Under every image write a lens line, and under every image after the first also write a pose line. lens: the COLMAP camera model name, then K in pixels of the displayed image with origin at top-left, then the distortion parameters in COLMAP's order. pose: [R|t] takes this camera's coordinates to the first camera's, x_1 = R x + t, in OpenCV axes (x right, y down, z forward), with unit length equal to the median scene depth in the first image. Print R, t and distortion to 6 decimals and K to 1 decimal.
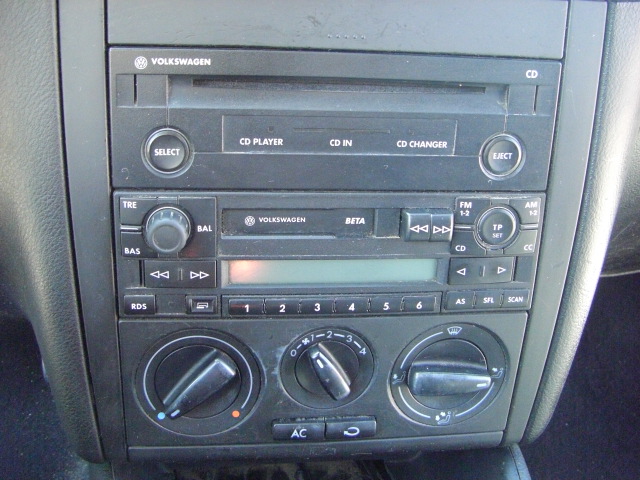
lens RADIAL K [[754.0, 0, 320.0], [0, 754.0, 240.0], [0, 0, 1]] dist [-0.266672, 0.462022]
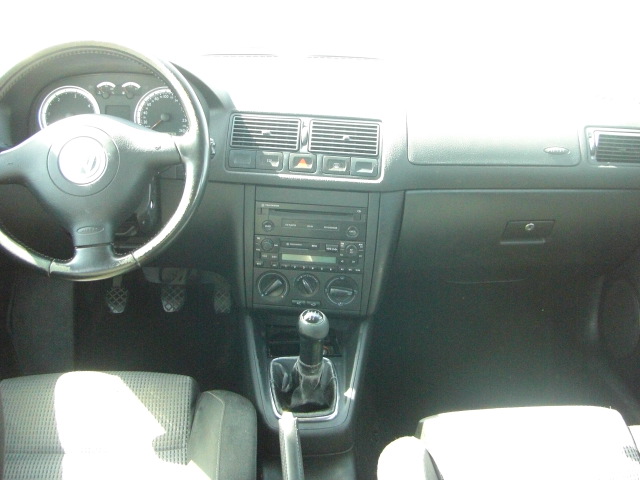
lens RADIAL K [[754.0, 0, 320.0], [0, 754.0, 240.0], [0, 0, 1]] dist [-0.266672, 0.462022]
pose [[0.982116, 0.059684, -0.178569, 0.765717], [-0.070395, 0.996043, -0.054257, 0.152484], [0.174624, 0.065857, 0.982430, -2.821866]]
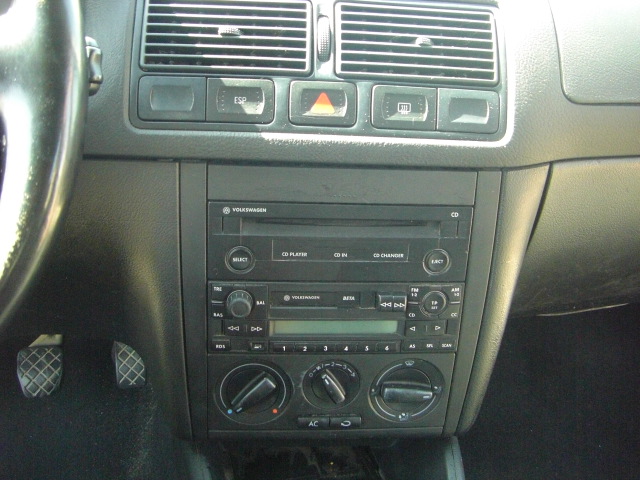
lens RADIAL K [[720.2, 0, 318.9], [0, 720.2, 211.7], [0, 0, 1]] dist [-0.205955, 0.198540]
pose [[0.999356, 0.016349, -0.031951, 0.027445], [-0.017901, 0.998642, -0.048925, -0.137891], [0.031108, 0.049465, 0.998291, -0.614865]]
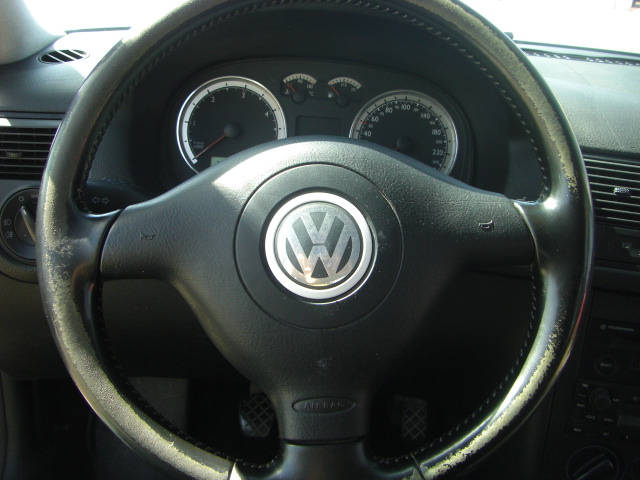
lens RADIAL K [[720.2, 0, 318.9], [0, 720.2, 211.7], [0, 0, 1]] dist [-0.205955, 0.198540]
pose [[0.961590, 0.112628, -0.250320, -0.515131], [-0.141260, 0.984962, -0.099472, -0.221311], [0.235352, 0.131012, 0.963040, -1.162484]]
